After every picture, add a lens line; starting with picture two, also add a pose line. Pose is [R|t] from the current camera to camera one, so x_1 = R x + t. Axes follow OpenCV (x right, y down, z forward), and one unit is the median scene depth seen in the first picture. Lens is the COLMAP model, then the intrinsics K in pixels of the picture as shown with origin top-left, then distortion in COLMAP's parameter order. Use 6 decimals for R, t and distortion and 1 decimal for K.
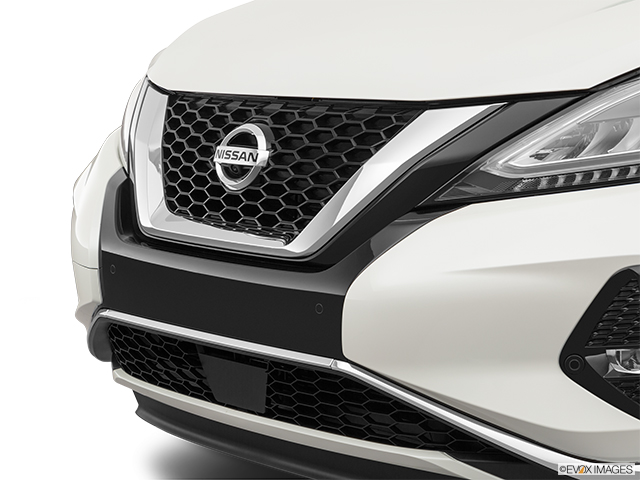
lens RADIAL K [[1671.2, 0, 320.0], [0, 1671.2, 240.0], [0, 0, 1]] dist [0.138293, 0.362120]
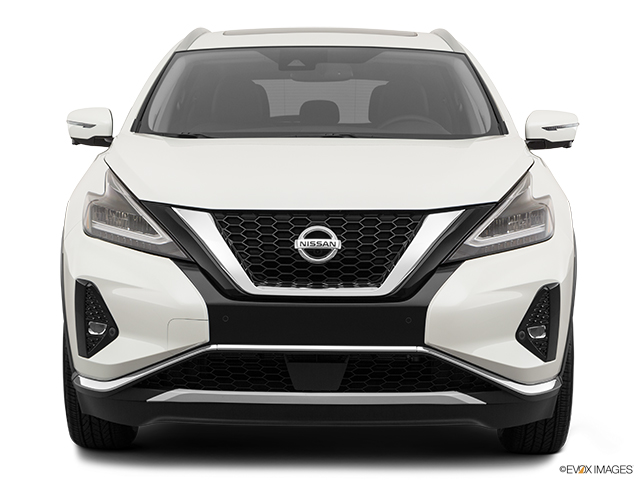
lens RADIAL K [[1671.2, 0, 320.0], [0, 1671.2, 240.0], [0, 0, 1]] dist [0.138293, 0.362120]
pose [[0.687899, -0.037533, 0.724835, -1.325781], [0.088567, 0.995540, -0.032504, 0.002731], [-0.720382, 0.086556, 0.688155, -0.209190]]
